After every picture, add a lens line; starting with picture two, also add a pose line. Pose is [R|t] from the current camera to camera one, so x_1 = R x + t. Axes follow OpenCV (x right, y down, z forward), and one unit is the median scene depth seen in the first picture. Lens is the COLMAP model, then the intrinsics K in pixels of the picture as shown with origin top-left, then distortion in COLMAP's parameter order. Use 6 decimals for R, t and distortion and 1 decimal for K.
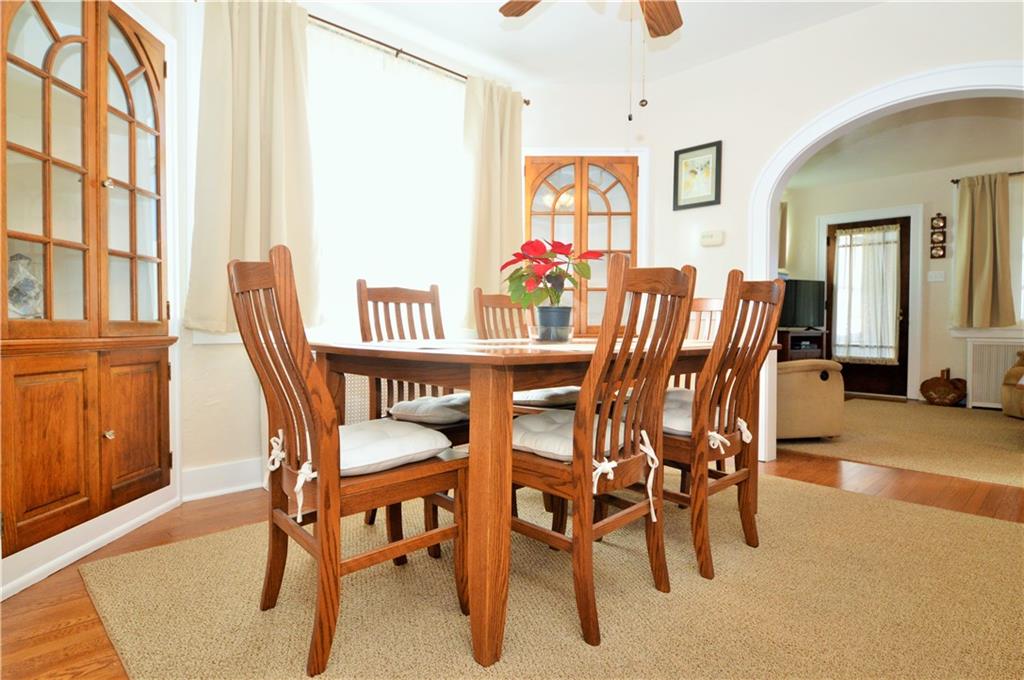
lens RADIAL K [[553.8, 0, 508.3], [0, 553.8, 337.0], [0, 0, 1]] dist [0.027010, -0.034137]
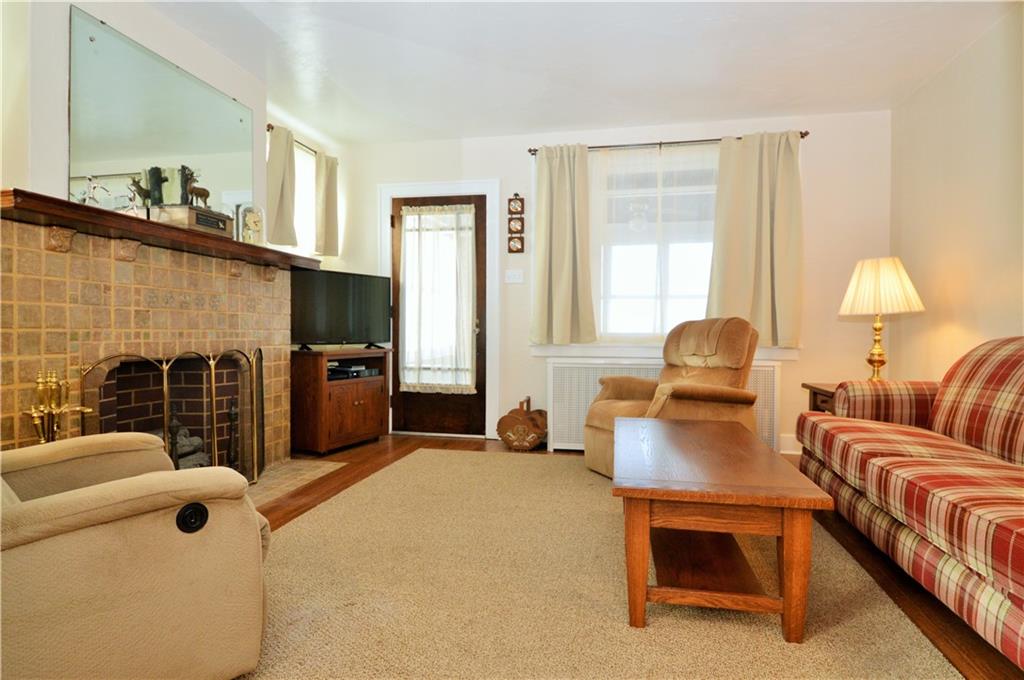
lens RADIAL K [[553.8, 0, 517.6], [0, 553.8, 336.2], [0, 0, 1]] dist [0.027010, -0.034137]
pose [[0.816066, -0.009781, 0.577876, 0.538934], [0.014709, 0.999884, -0.003849, -0.038775], [-0.577772, 0.011641, 0.816115, 0.612170]]
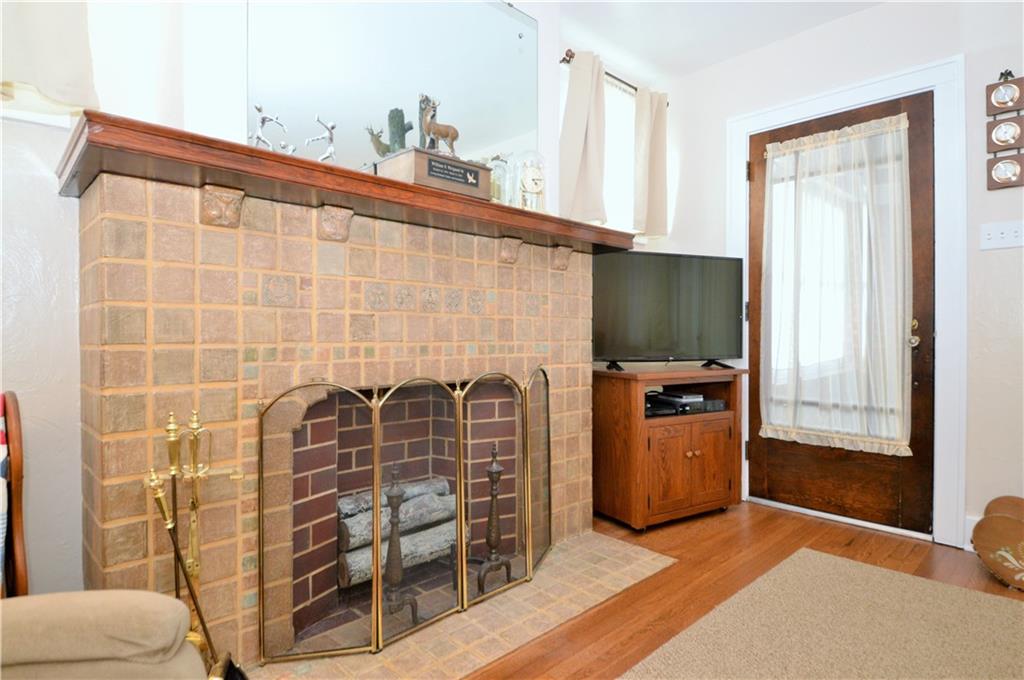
lens RADIAL K [[553.8, 0, 510.3], [0, 553.8, 339.0], [0, 0, 1]] dist [0.027010, -0.034137]
pose [[0.999974, -0.007027, 0.001407, 0.686706], [0.007049, 0.999844, -0.016170, -0.052309], [-0.001293, 0.016180, 0.999868, 0.997277]]
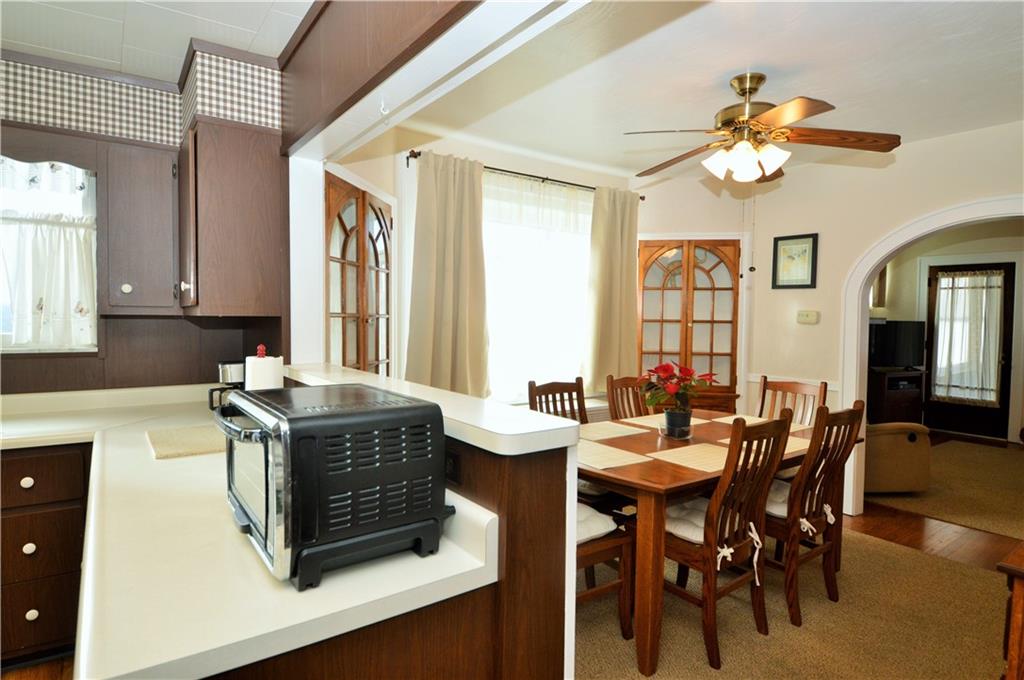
lens RADIAL K [[553.8, 0, 509.1], [0, 553.8, 337.9], [0, 0, 1]] dist [0.027010, -0.034137]
pose [[0.989698, 0.012289, -0.142642, -0.077678], [-0.010234, 0.999833, 0.015132, -0.142243], [0.142804, -0.013516, 0.989659, -0.222411]]
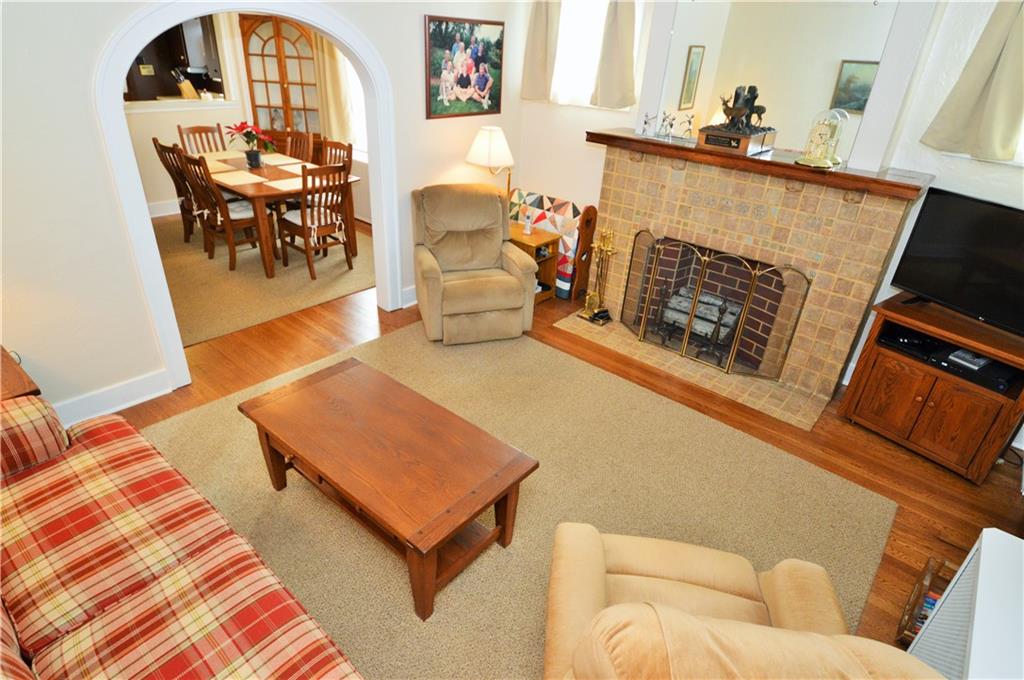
lens RADIAL K [[553.8, 0, 518.9], [0, 553.8, 346.0], [0, 0, 1]] dist [0.027010, -0.034137]
pose [[0.088794, 0.473816, -0.876136, 1.543564], [-0.083158, 0.880066, 0.467513, -0.306130], [0.992573, 0.031346, 0.117546, 1.064727]]
